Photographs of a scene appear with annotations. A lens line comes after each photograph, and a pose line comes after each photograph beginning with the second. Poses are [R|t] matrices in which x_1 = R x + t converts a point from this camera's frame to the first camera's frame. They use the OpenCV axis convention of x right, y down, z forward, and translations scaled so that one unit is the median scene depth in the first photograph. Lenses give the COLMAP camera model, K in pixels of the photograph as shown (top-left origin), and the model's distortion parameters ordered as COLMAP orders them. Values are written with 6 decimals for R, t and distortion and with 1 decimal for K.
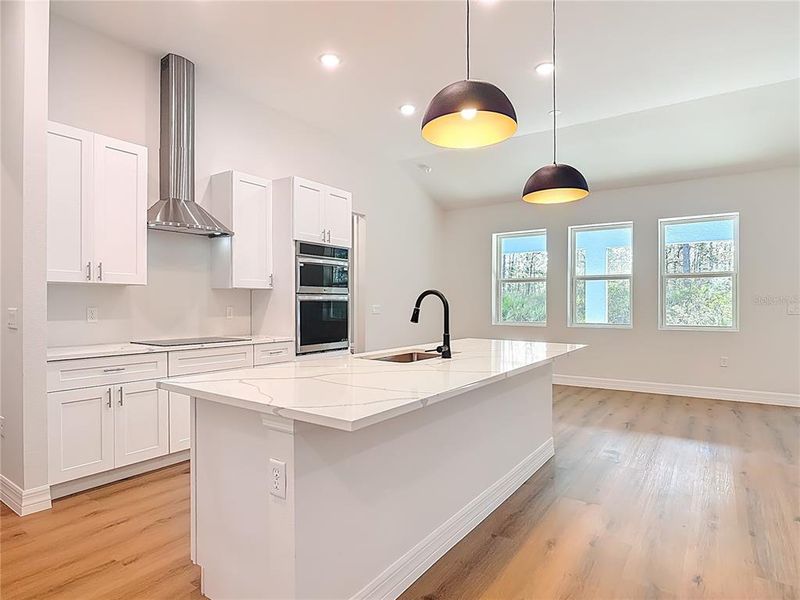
lens RADIAL K [[466.9, 0, 394.8], [0, 466.9, 302.0], [0, 0, 1]] dist [-0.004012, 0.000356]
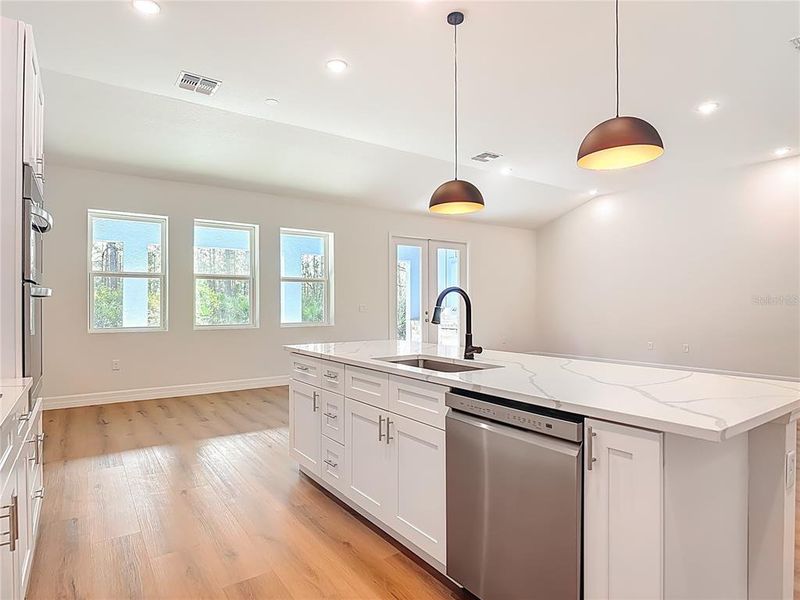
lens RADIAL K [[461.0, 0, 399.4], [0, 461.0, 297.0], [0, 0, 1]] dist [0.000569, -0.000550]
pose [[0.347100, 0.013782, 0.937727, -0.515386], [0.001690, 0.999881, -0.015321, 0.004785], [-0.937826, 0.006902, 0.347036, 0.512143]]
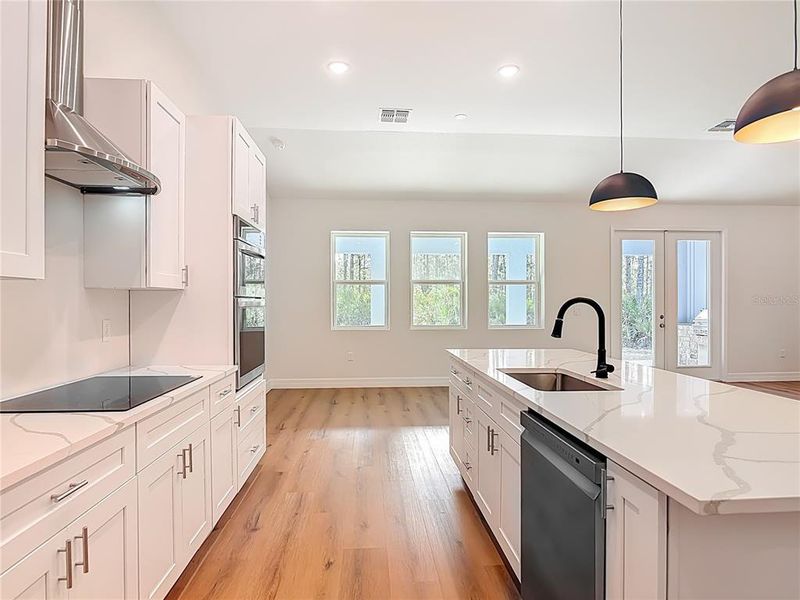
lens RADIAL K [[464.5, 0, 400.0], [0, 464.5, 300.0], [0, 0, 1]] dist [-0.002967, -0.001526]
pose [[0.779291, 0.001900, 0.626660, -0.445349], [0.001624, 0.999986, -0.005051, -0.011106], [-0.626661, 0.004954, 0.779277, 0.363849]]
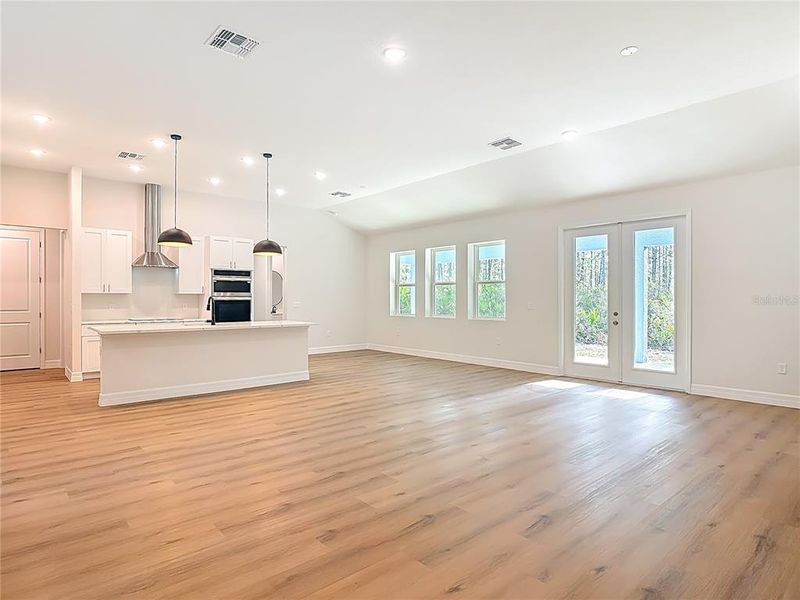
lens RADIAL K [[466.9, 0, 394.8], [0, 466.9, 302.0], [0, 0, 1]] dist [-0.004012, 0.000356]
pose [[0.966070, 0.002198, -0.258269, 1.035209], [-0.000617, 0.999981, 0.006204, -0.007329], [0.258278, -0.005834, 0.966053, -0.679156]]
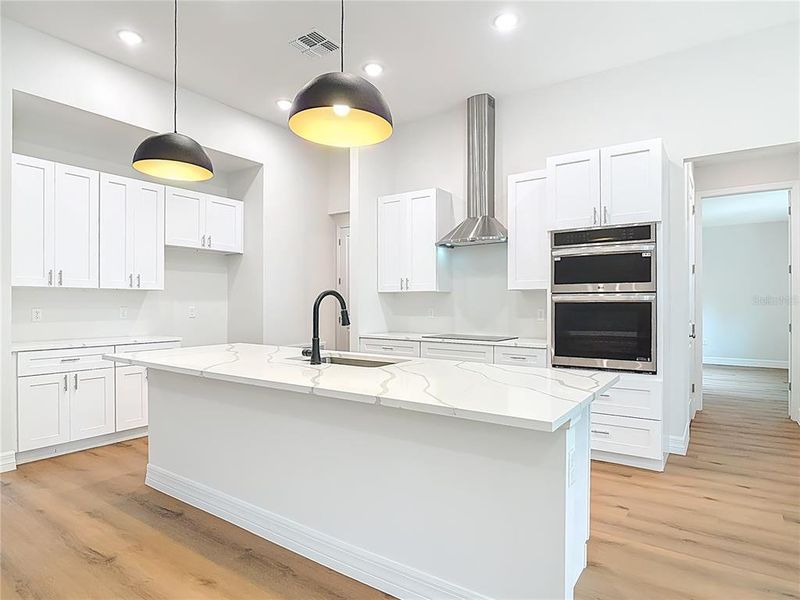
lens RADIAL K [[466.9, 0, 394.8], [0, 466.9, 302.0], [0, 0, 1]] dist [-0.004012, 0.000356]
pose [[-0.012281, -0.001653, -0.999923, 0.654338], [-0.001294, 0.999998, -0.001638, -0.001363], [0.999924, 0.001274, -0.012283, 0.741718]]
